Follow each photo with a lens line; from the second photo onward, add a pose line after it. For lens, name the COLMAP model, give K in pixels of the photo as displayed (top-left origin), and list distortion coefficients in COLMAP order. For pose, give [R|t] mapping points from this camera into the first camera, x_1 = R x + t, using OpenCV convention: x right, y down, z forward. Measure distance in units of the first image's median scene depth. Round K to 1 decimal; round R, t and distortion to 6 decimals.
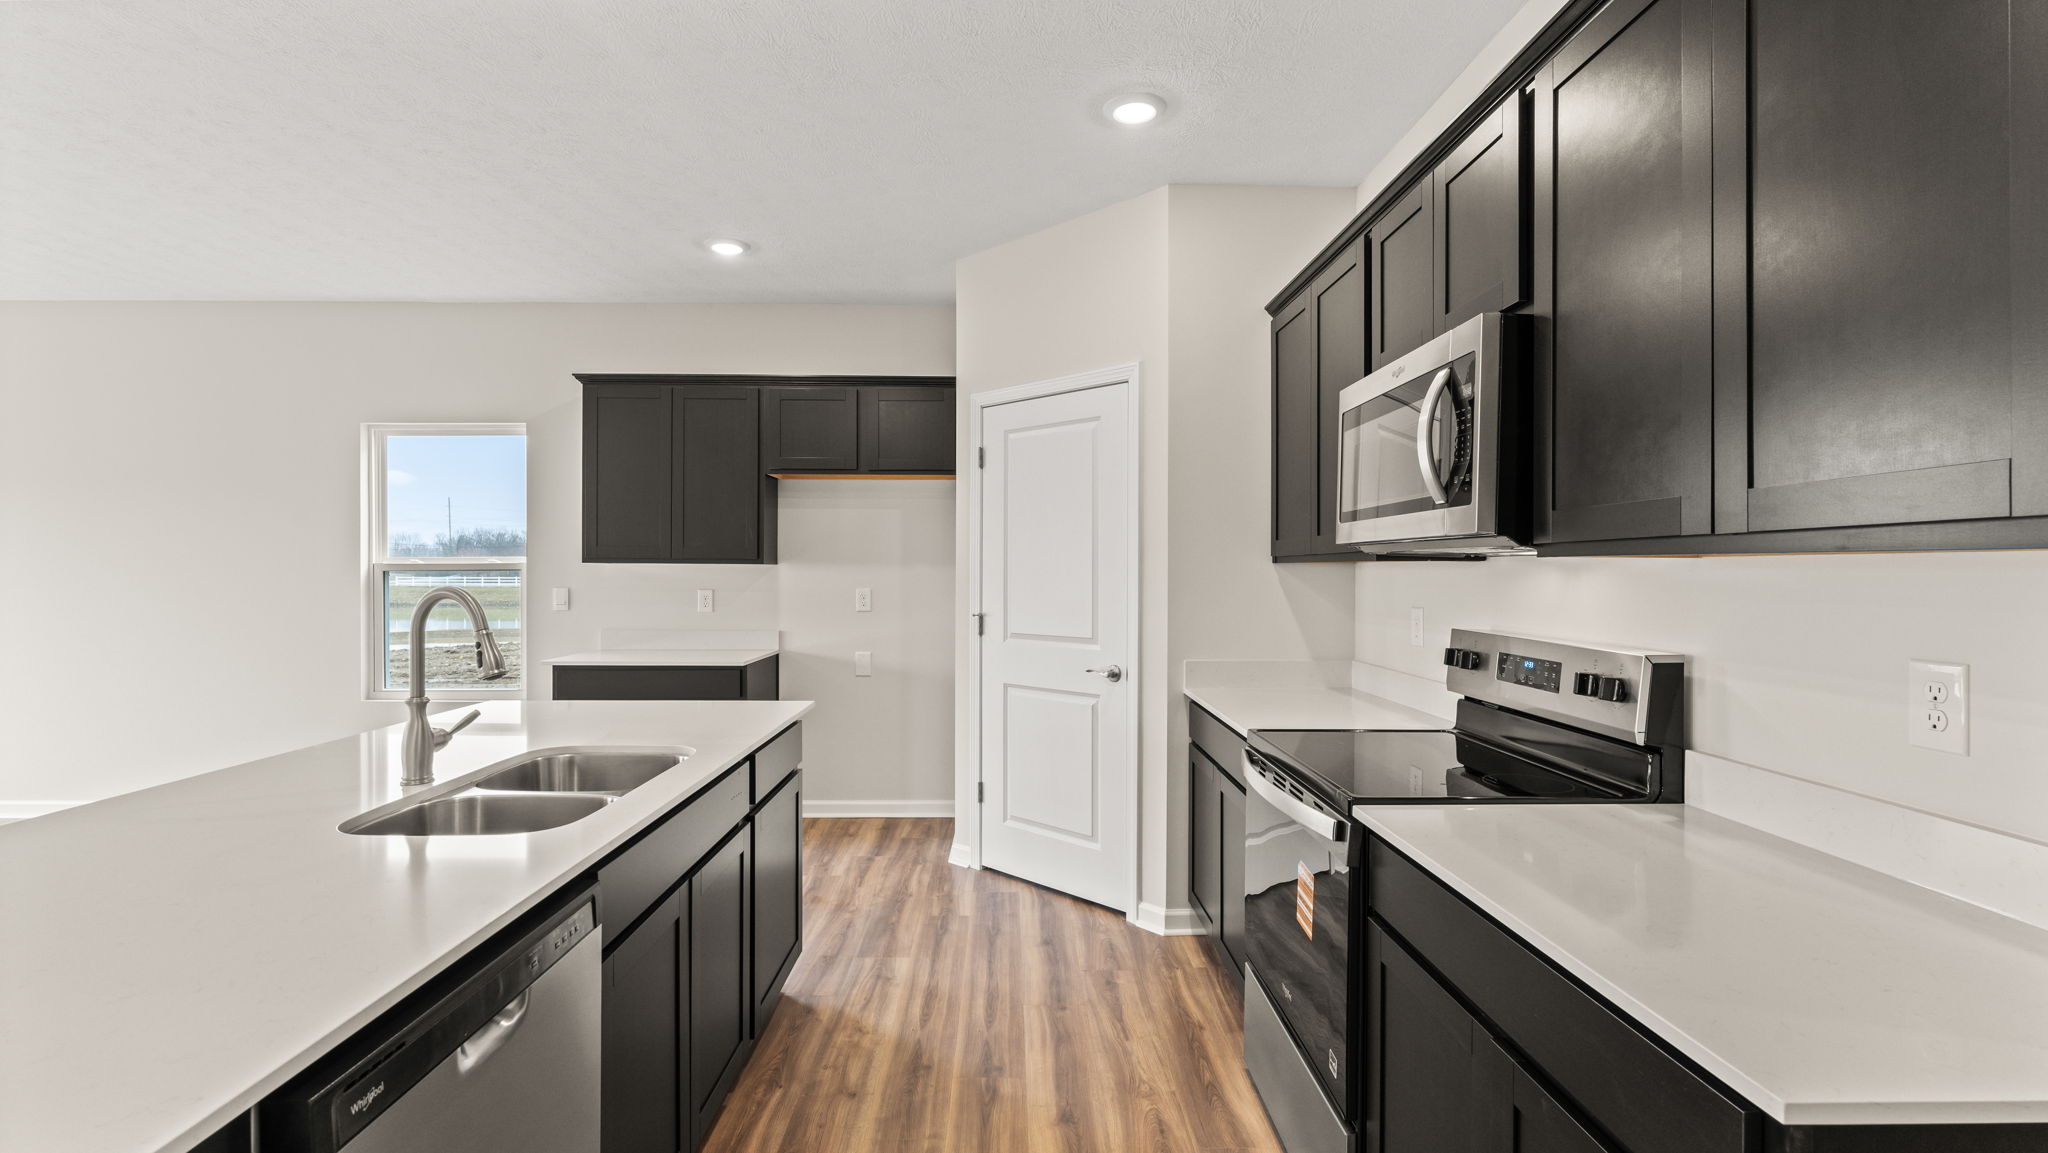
lens RADIAL K [[925.3, 0, 1024.0], [0, 925.3, 576.5], [0, 0, 1]] dist [-0.000081, 0.000040]
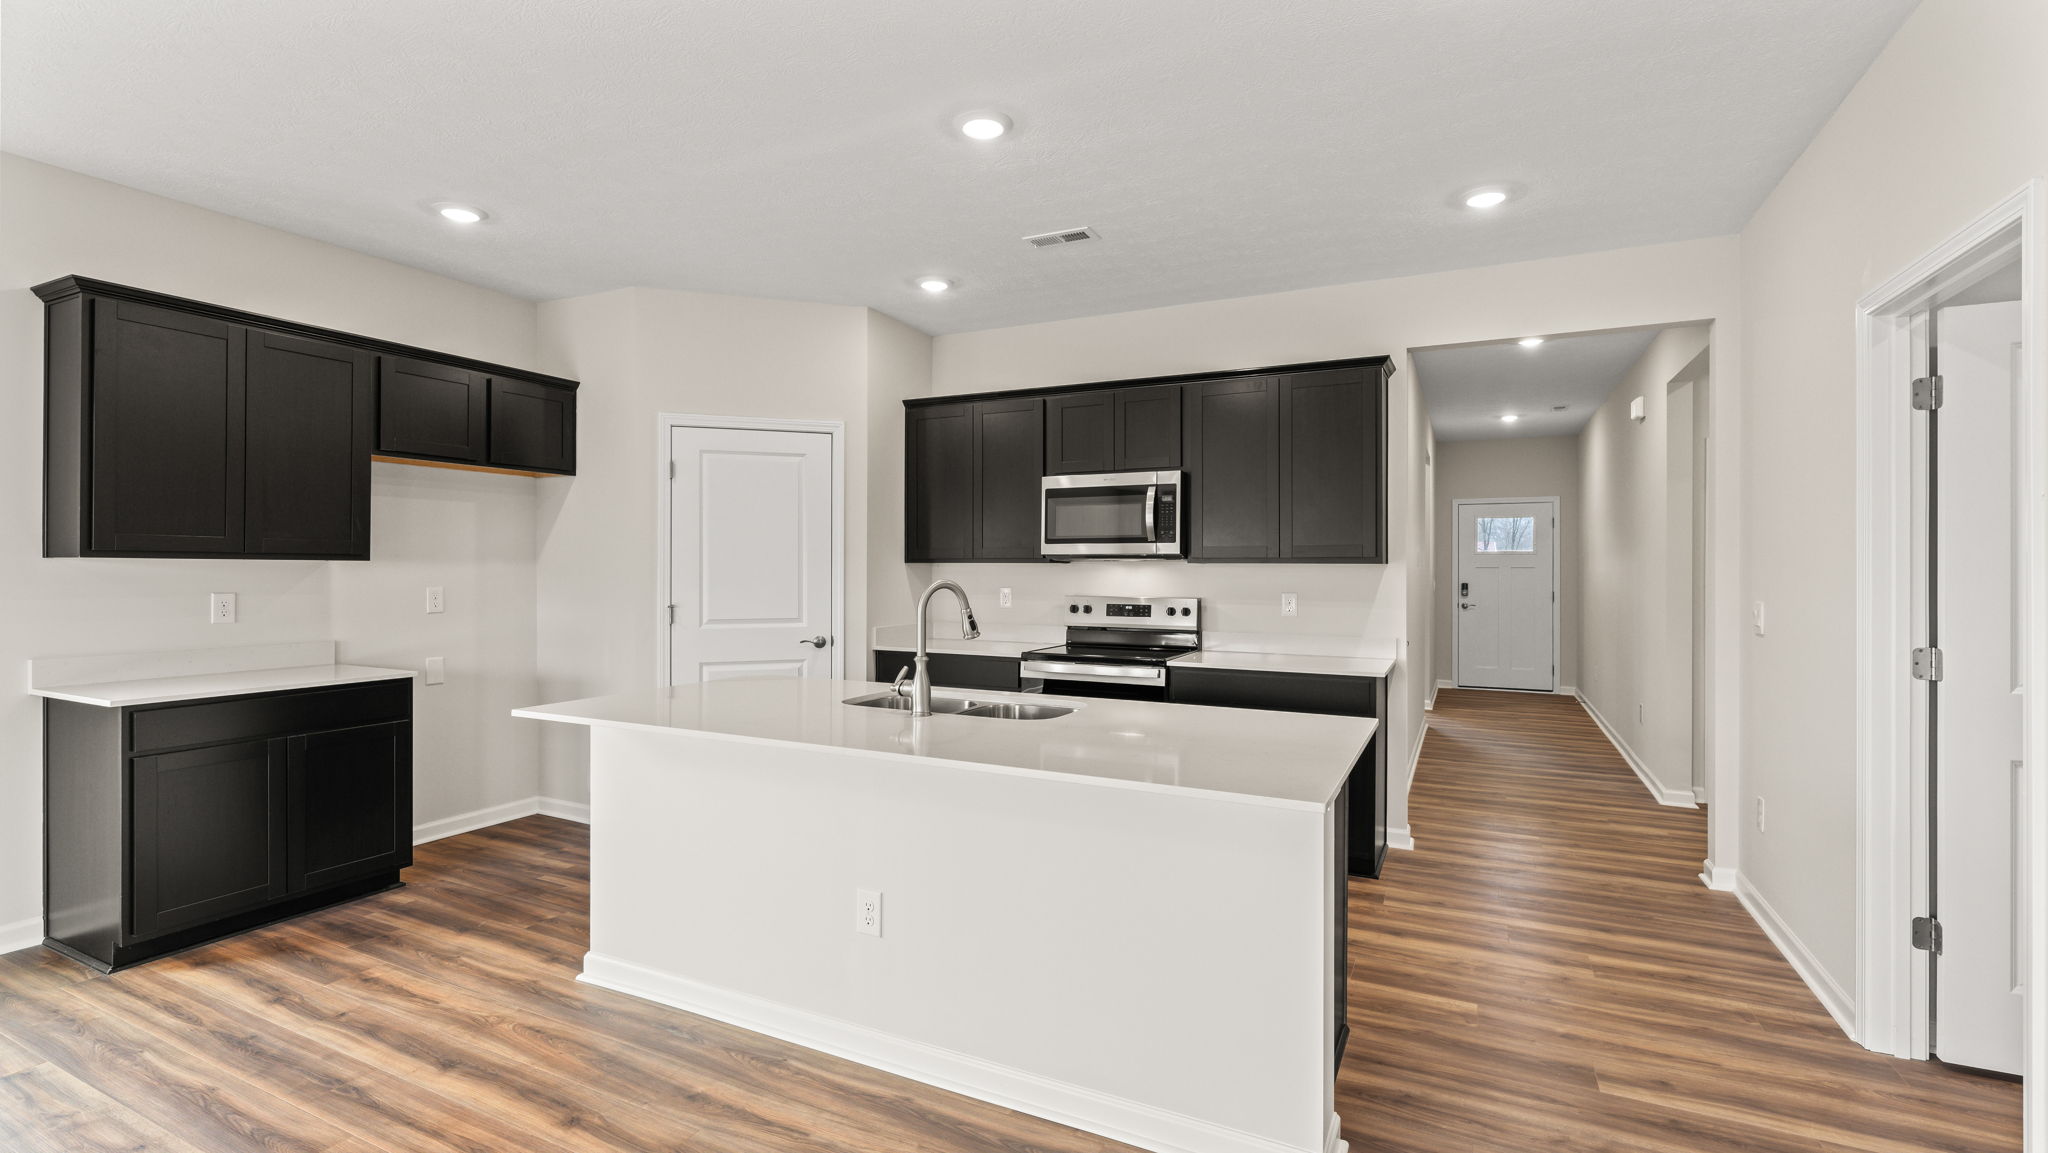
lens RADIAL K [[900.9, 0, 1016.3], [0, 900.9, 567.5], [0, 0, 1]] dist [-0.000910, -0.000010]
pose [[0.454454, -0.001049, 0.890770, -0.910577], [0.006414, 0.999977, -0.002095, -0.001459], [-0.890747, 0.006666, 0.454450, 0.116874]]
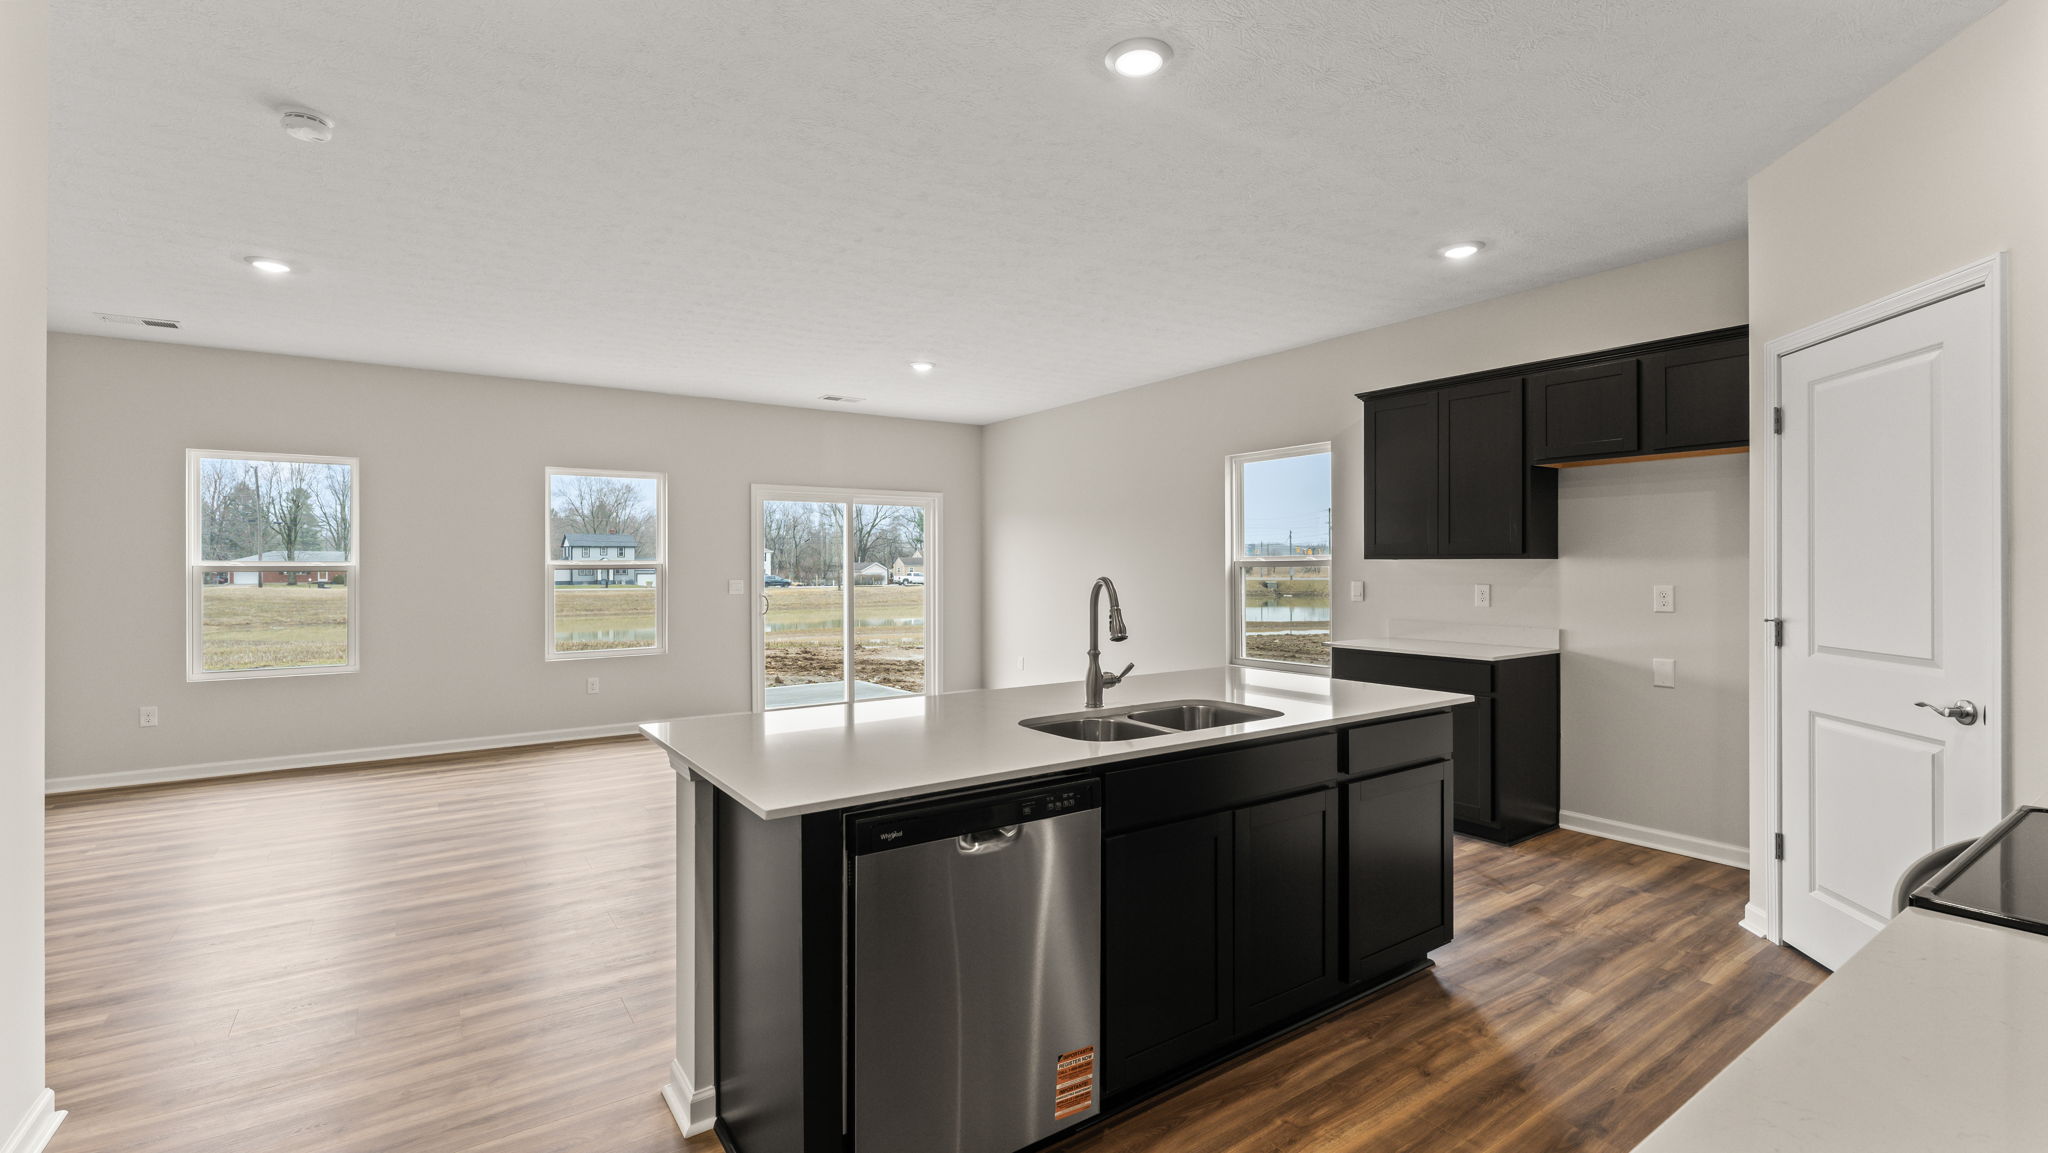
lens RADIAL K [[900.9, 0, 1016.3], [0, 900.9, 567.5], [0, 0, 1]] dist [-0.000910, -0.000010]
pose [[0.556173, -0.002779, -0.831062, 0.245591], [-0.002196, 0.999986, -0.004814, 0.001796], [0.831064, 0.004502, 0.556159, 0.038092]]
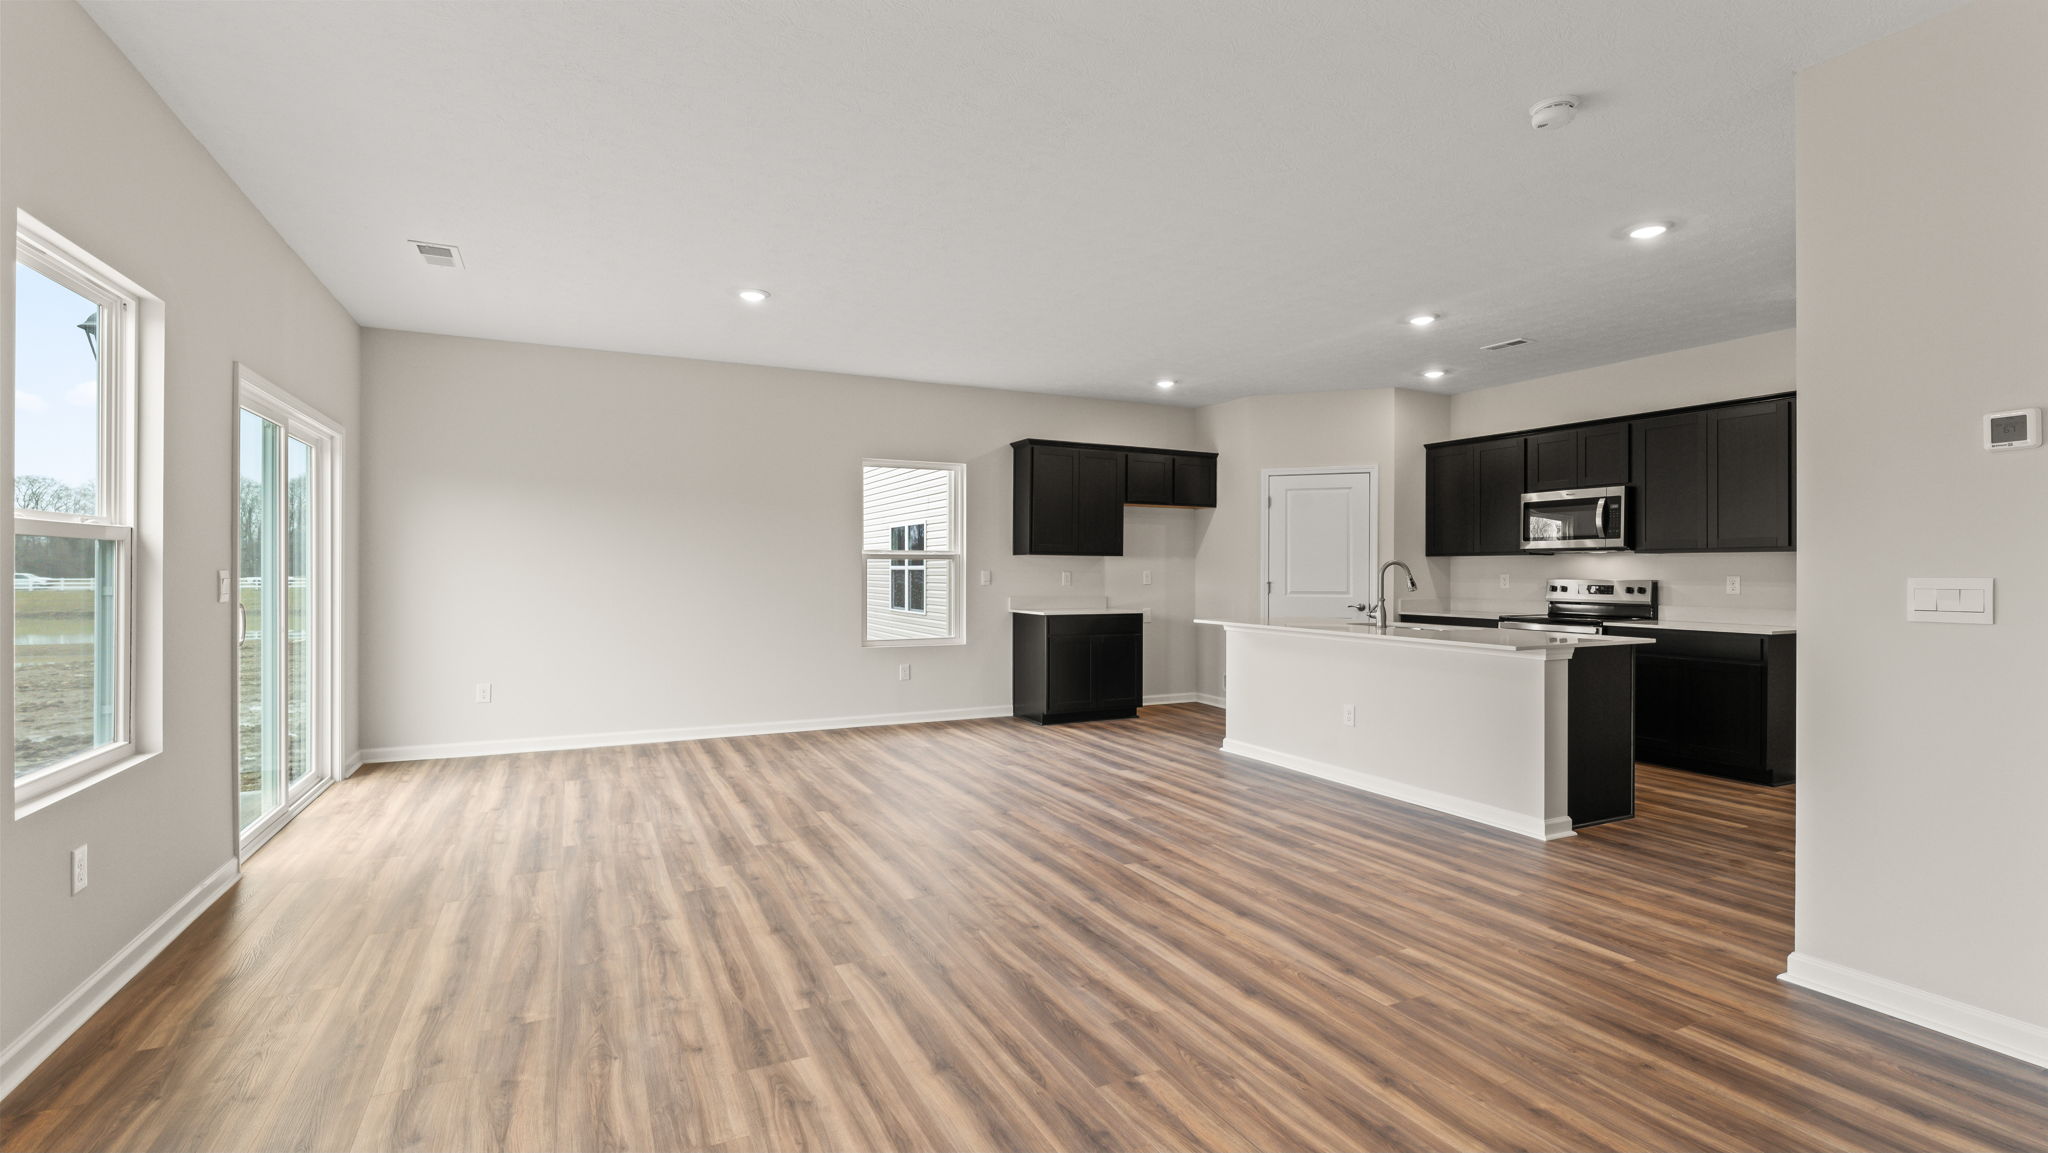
lens RADIAL K [[905.9, 0, 1000.5], [0, 905.9, 581.5], [0, 0, 1]] dist [-0.027708, -0.000155]
pose [[0.911738, -0.003096, 0.410760, -1.435852], [0.002060, 0.999993, 0.002964, 0.034882], [-0.410767, -0.001857, 0.911739, -0.532914]]
